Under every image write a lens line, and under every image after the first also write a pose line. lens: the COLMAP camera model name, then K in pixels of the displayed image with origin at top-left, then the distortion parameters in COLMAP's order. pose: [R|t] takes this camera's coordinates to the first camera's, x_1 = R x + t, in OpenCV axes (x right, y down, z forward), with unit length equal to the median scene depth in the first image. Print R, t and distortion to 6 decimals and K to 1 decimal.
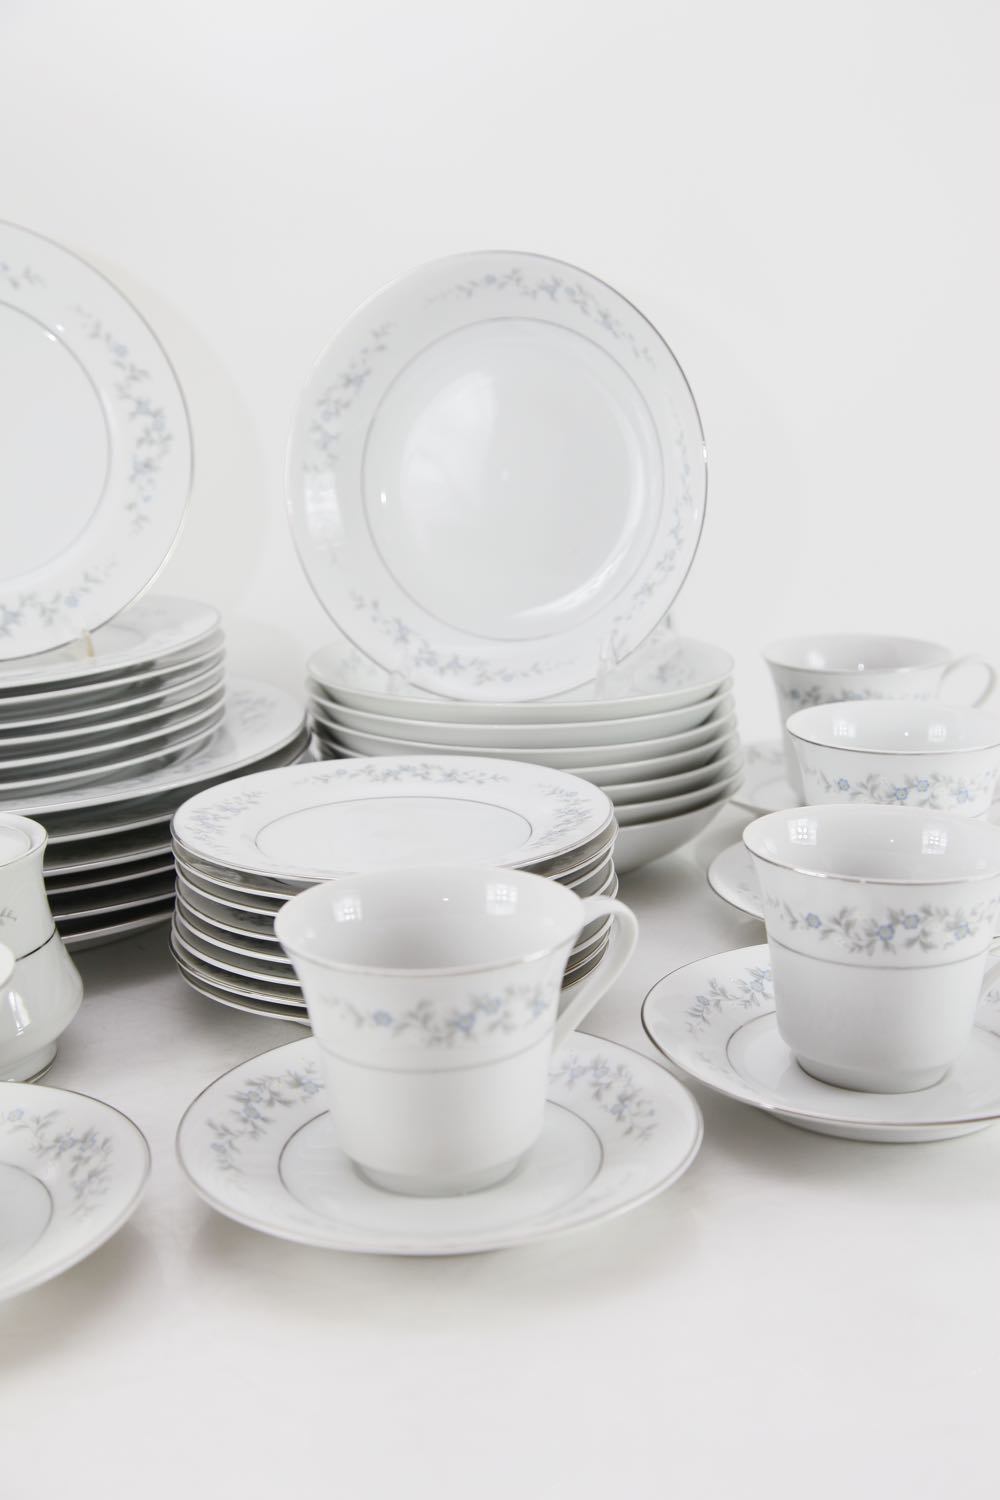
lens RADIAL K [[1920.3, 0, 500.0], [0, 1920.3, 750.0], [0, 0, 1]] dist [0.079635, 0.024104]
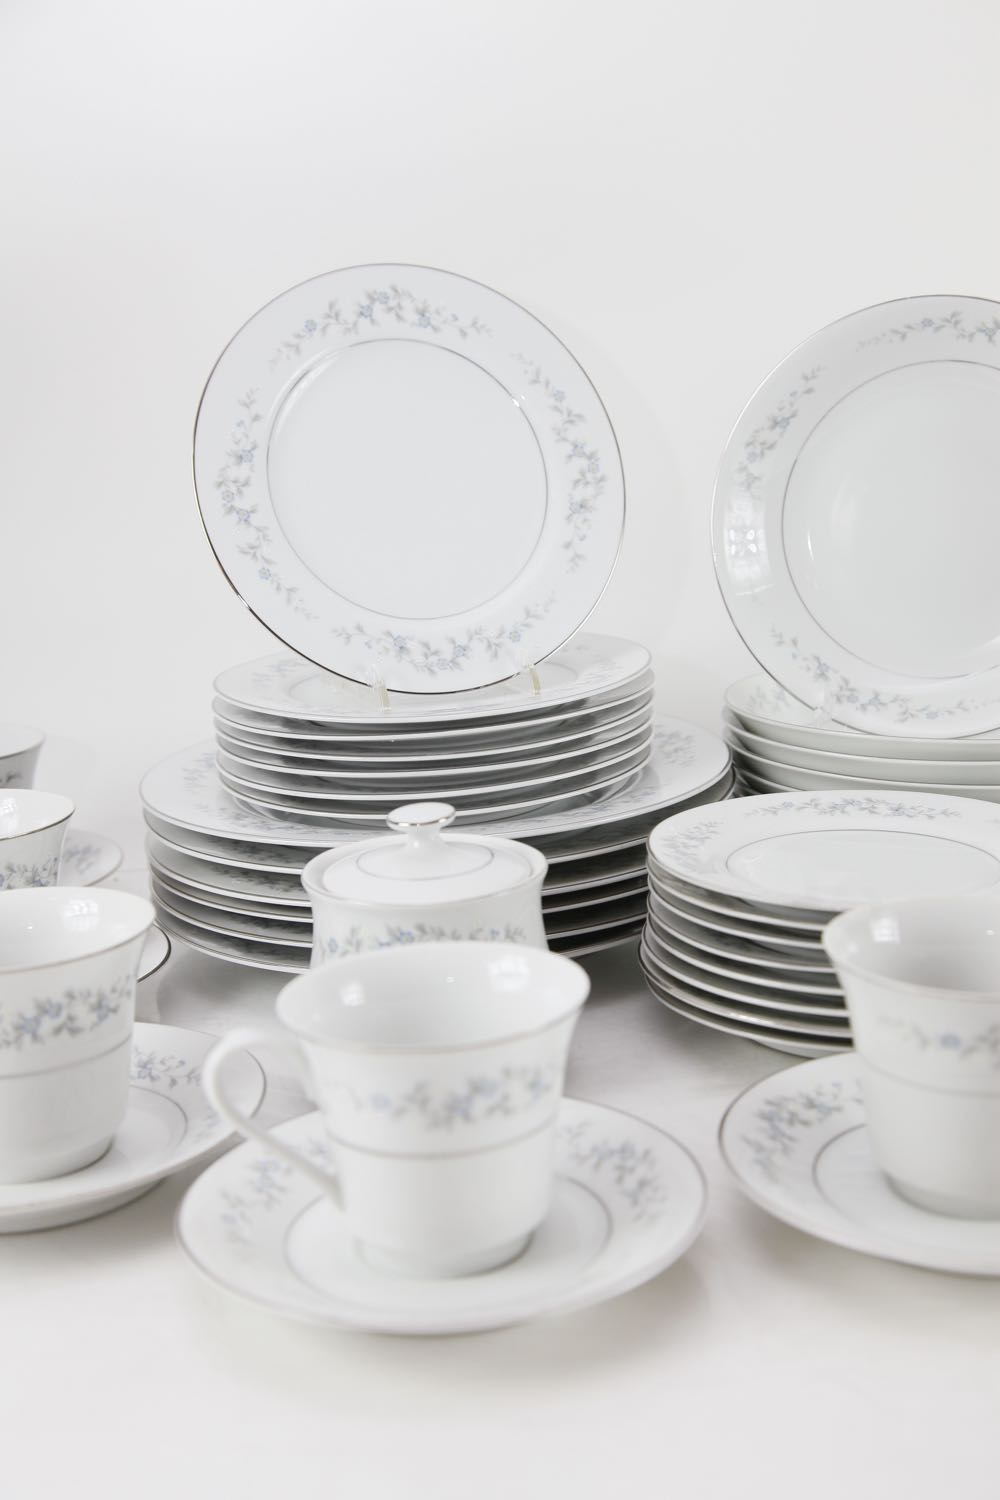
lens RADIAL K [[1933.7, 0, 510.2], [0, 1933.7, 749.8], [0, 0, 1]] dist [0.076273, 0.035596]
pose [[0.995942, 0.014364, -0.088847, -0.144012], [-0.016438, 0.999608, -0.022655, 0.008448], [0.088487, 0.024023, 0.995788, -0.038688]]
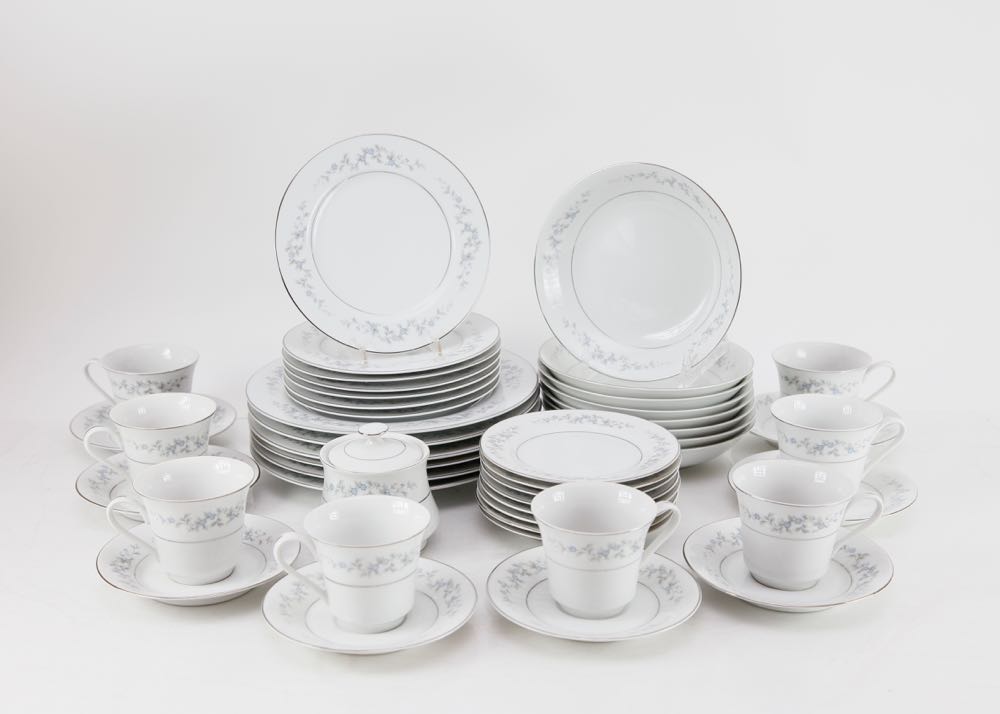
lens RADIAL K [[1489.6, 0, 457.3], [0, 1489.6, 393.4], [0, 0, 1]] dist [0.101250, -0.063021]
pose [[0.990425, 0.062288, -0.123204, 0.012567], [-0.050837, 0.994273, 0.094004, -0.170867], [0.128353, -0.086841, 0.987919, -0.669108]]
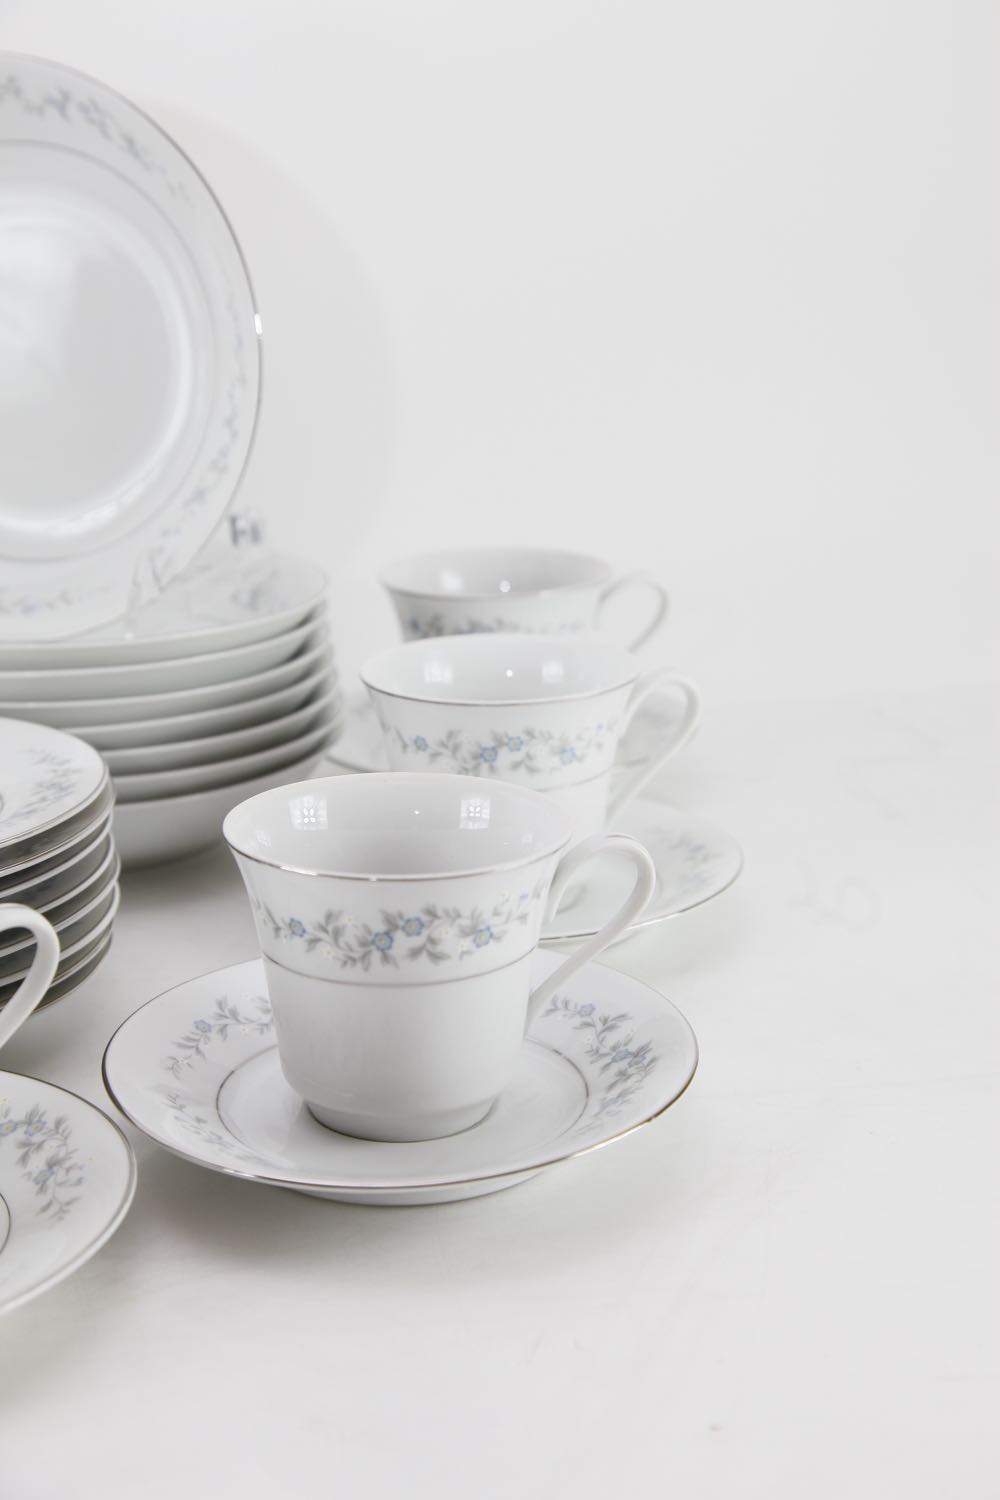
lens RADIAL K [[2318.9, 0, 500.0], [0, 2318.9, 750.0], [0, 0, 1]] dist [0.119029, 0.083089]
pose [[0.996899, -0.015703, 0.077109, 0.138687], [0.013110, 0.999335, 0.034018, -0.011585], [-0.077592, -0.032901, 0.996442, 0.044167]]
